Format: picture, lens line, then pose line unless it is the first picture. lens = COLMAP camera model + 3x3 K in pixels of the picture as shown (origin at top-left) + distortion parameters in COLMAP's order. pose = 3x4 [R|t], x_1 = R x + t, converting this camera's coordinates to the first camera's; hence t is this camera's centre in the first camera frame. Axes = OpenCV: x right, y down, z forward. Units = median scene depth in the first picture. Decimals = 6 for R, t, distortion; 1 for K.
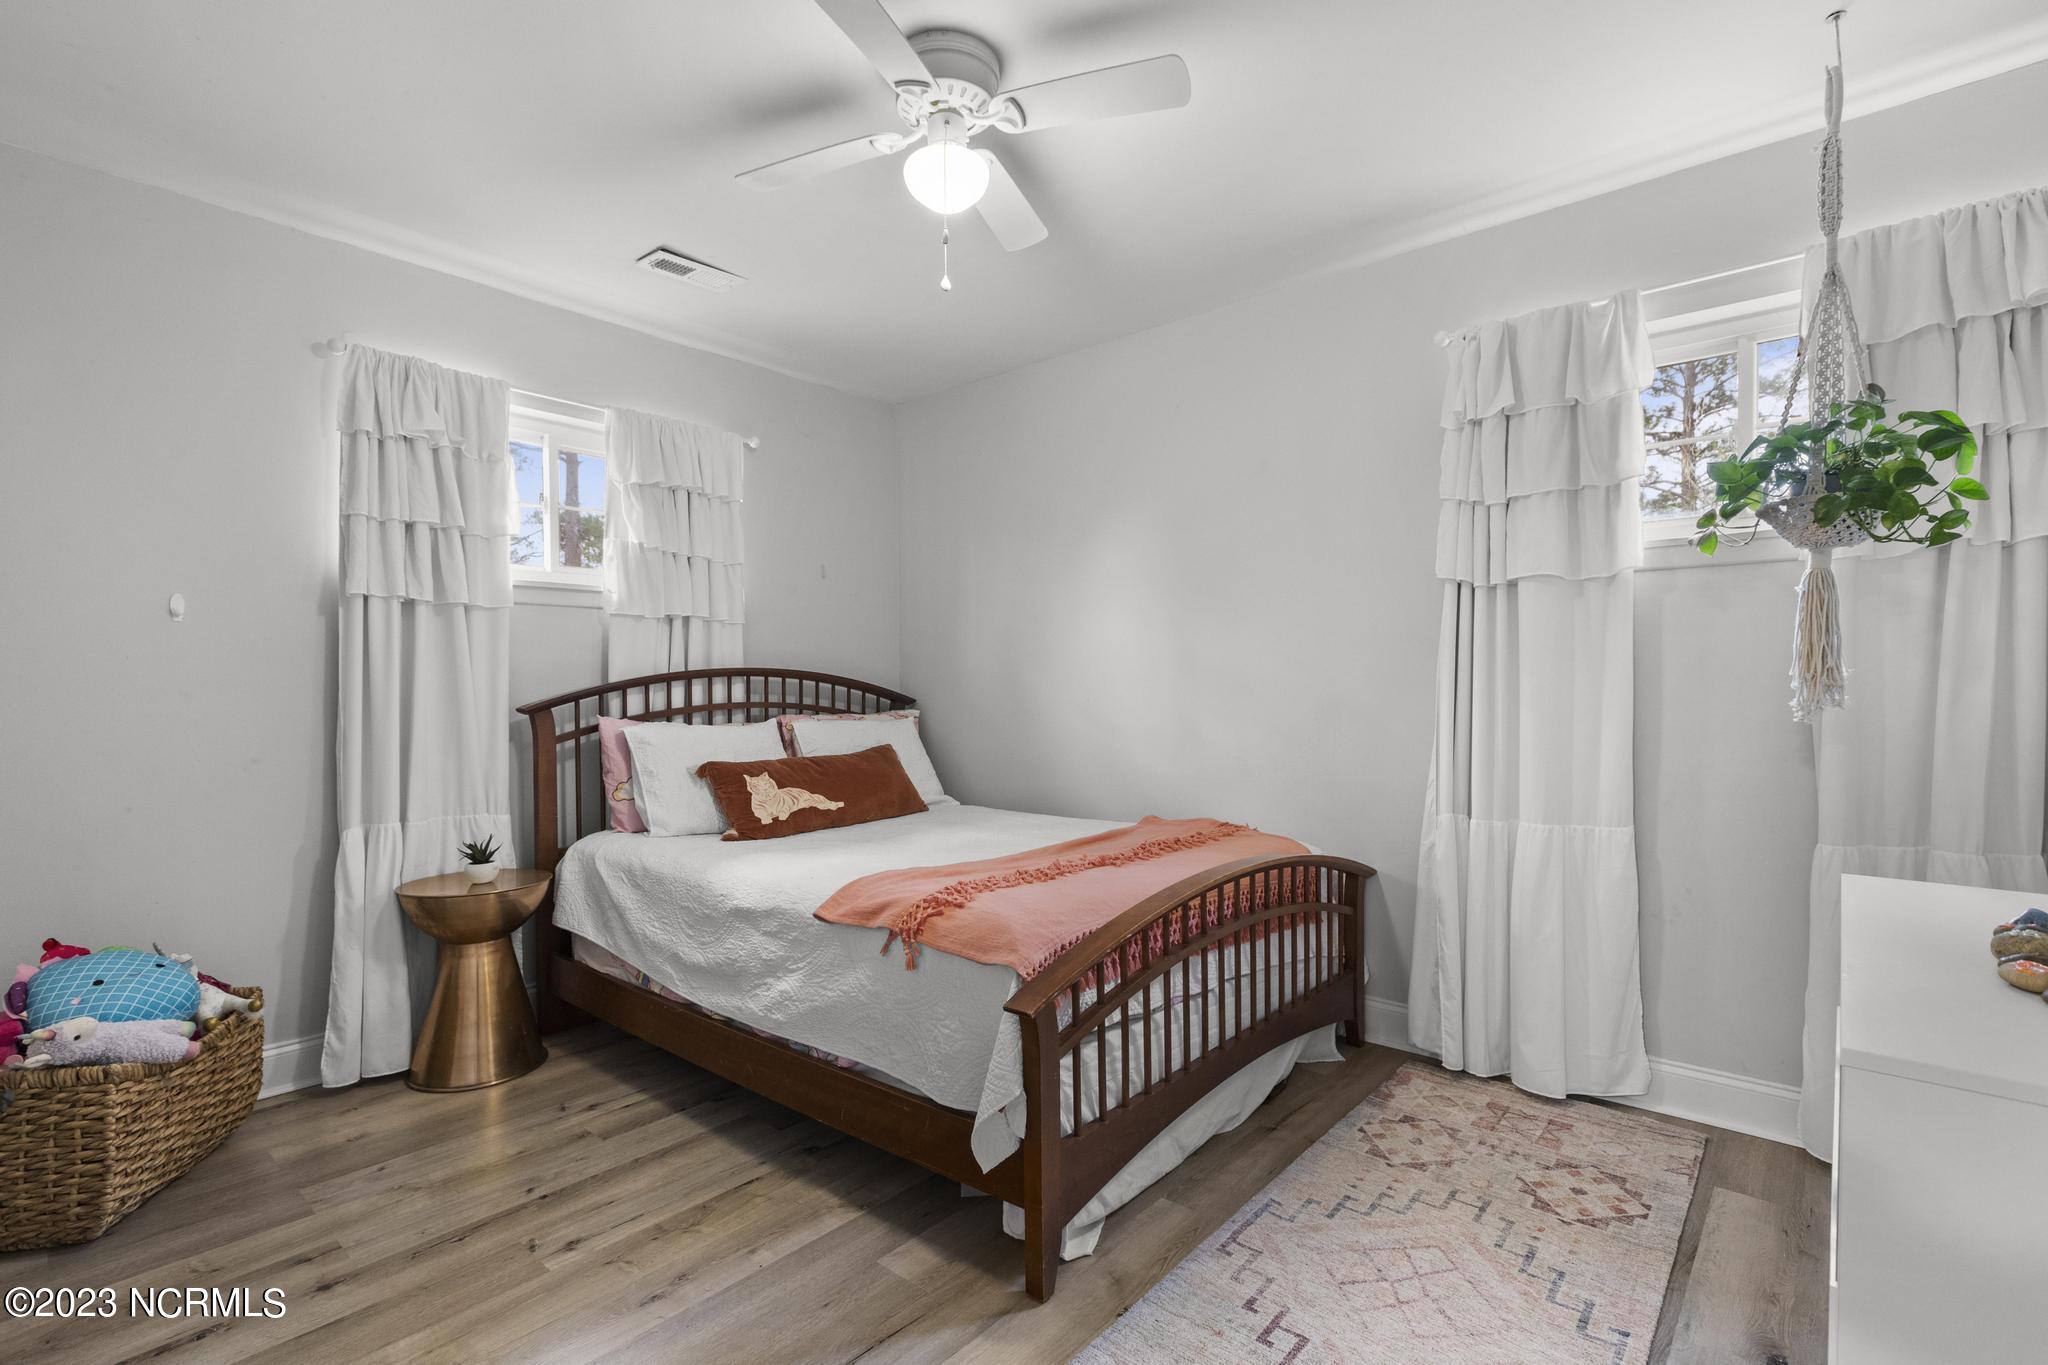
lens RADIAL K [[932.8, 0, 1028.6], [0, 932.8, 682.5], [0, 0, 1]] dist [0.002141, 0.001110]
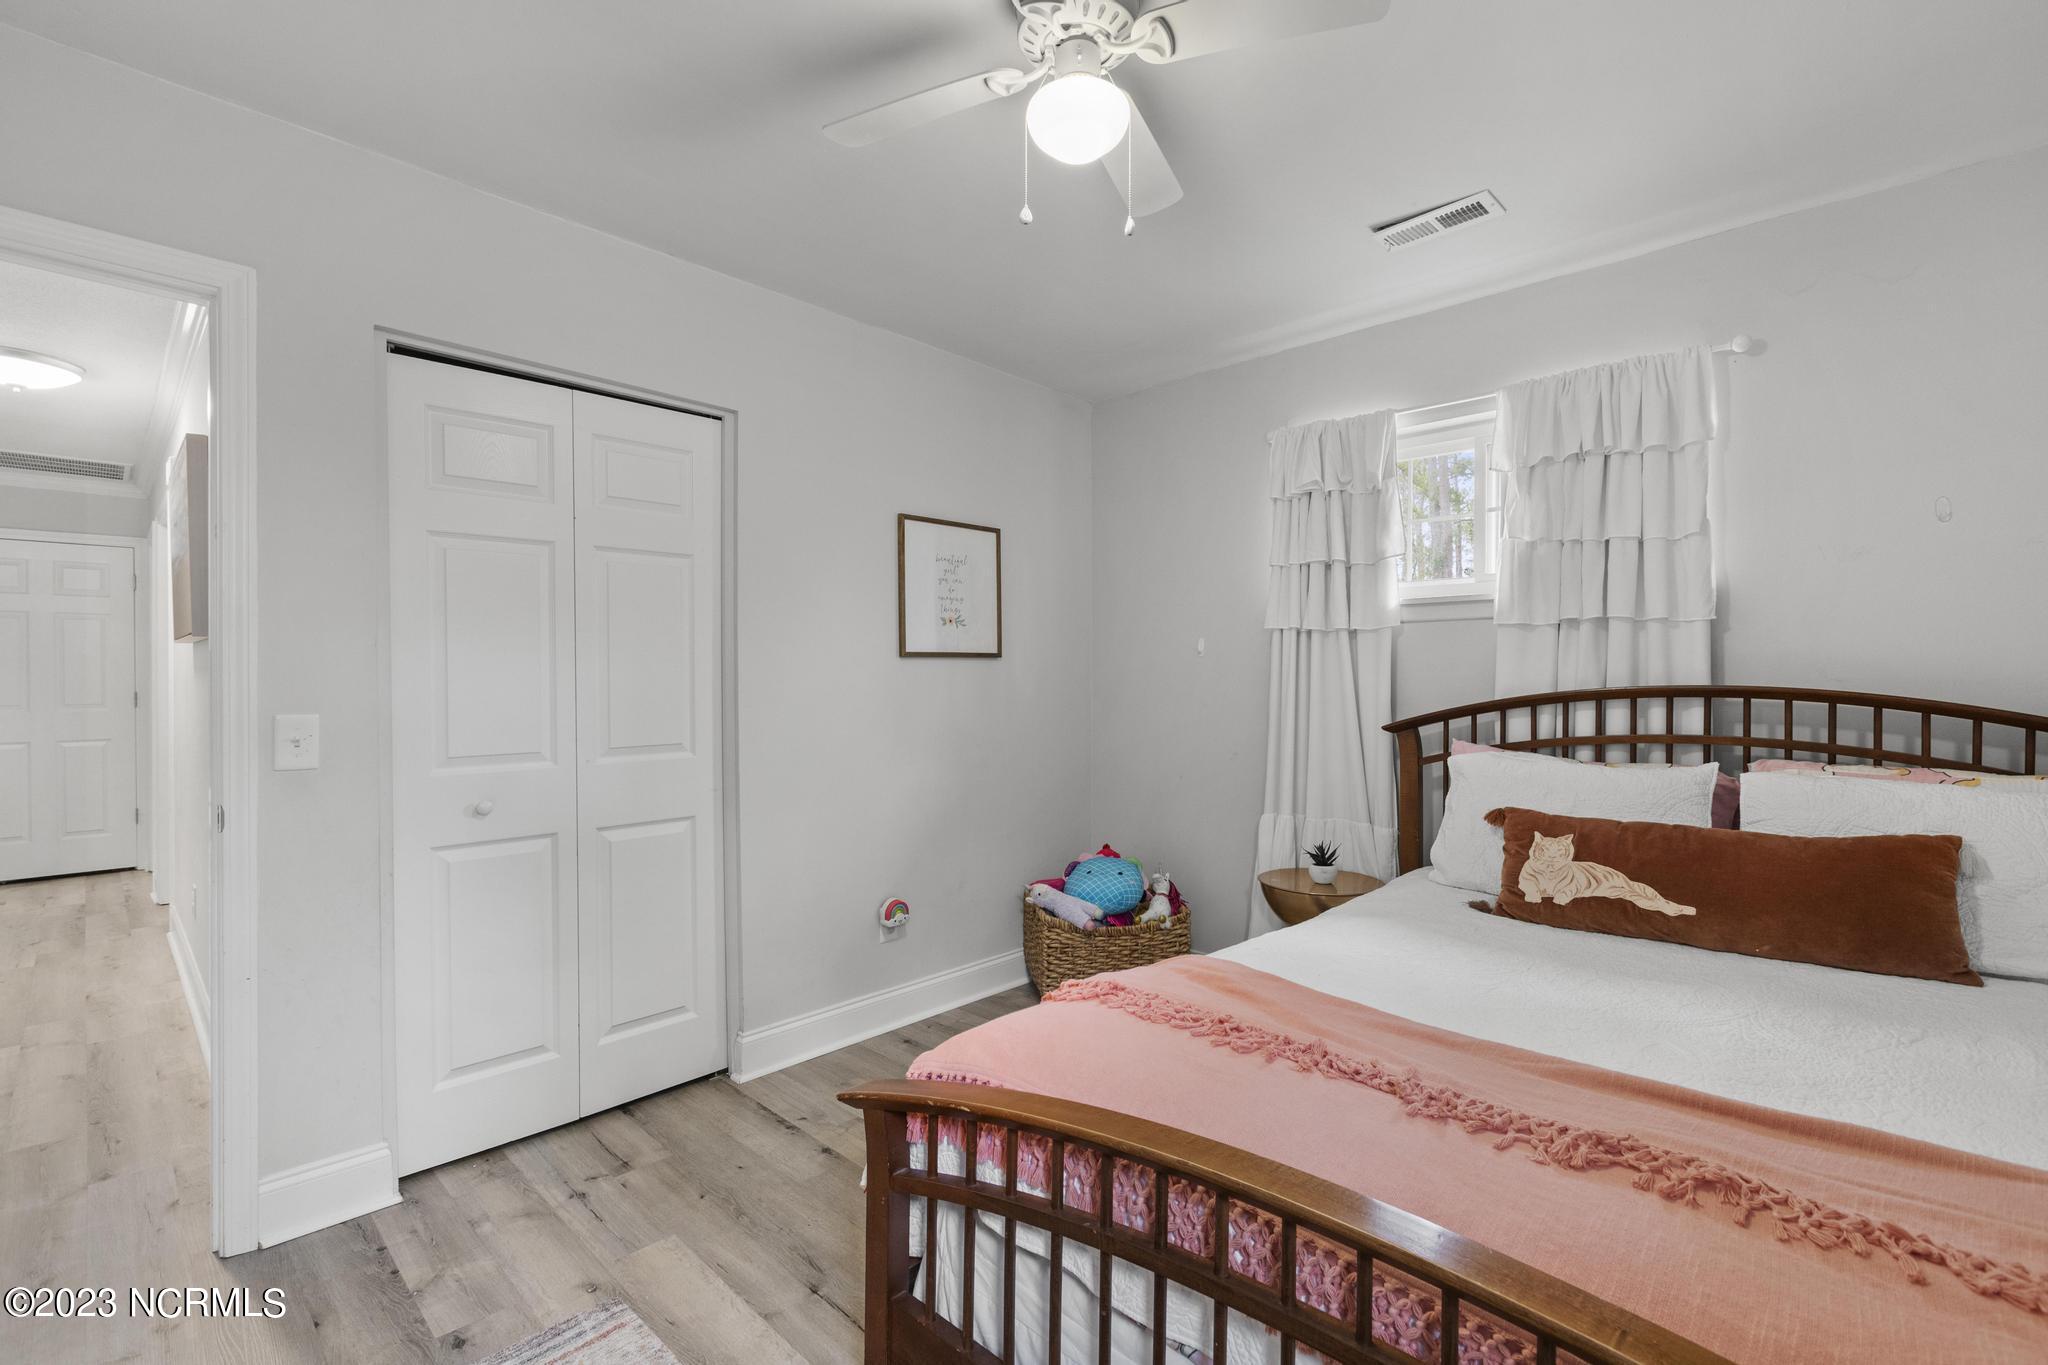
lens RADIAL K [[932.8, 0, 1028.6], [0, 932.8, 682.5], [0, 0, 1]] dist [0.002141, 0.001110]
pose [[-0.029187, 0.013860, -0.999478, 0.435979], [-0.000372, 0.999904, 0.013877, -0.030067], [0.999574, 0.000777, -0.029179, 0.583807]]
